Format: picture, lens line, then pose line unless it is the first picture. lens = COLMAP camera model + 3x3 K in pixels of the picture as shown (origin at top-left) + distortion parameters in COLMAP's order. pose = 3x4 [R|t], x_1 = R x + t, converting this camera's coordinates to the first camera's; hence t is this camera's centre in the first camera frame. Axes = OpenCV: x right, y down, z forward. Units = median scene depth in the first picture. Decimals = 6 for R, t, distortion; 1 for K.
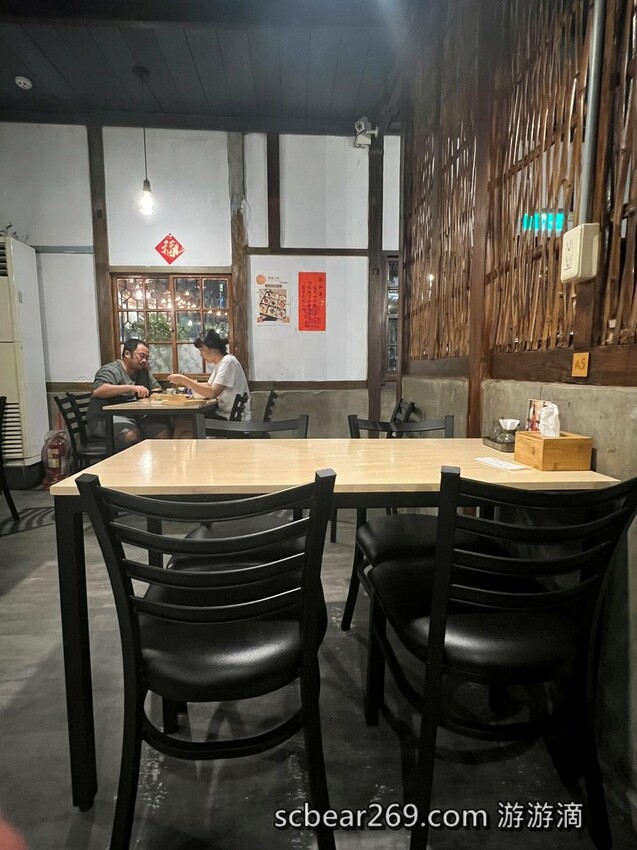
lens RADIAL K [[453.1, 0, 317.5], [0, 453.1, 426.1], [0, 0, 1]] dist [-0.005318, -0.000760]
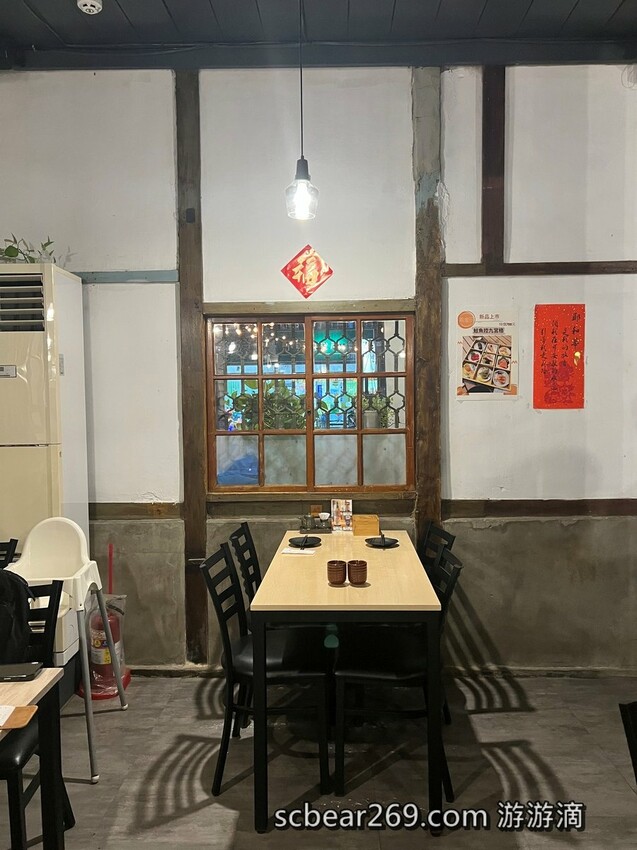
lens RADIAL K [[665.1, 0, 322.1], [0, 665.1, 423.6], [0, 0, 1]] dist [0.027951, -0.006392]
pose [[0.994940, -0.003154, -0.100419, -0.222321], [-0.005282, 0.996483, -0.083627, -0.128976], [0.100329, 0.083735, 0.991424, 0.183858]]
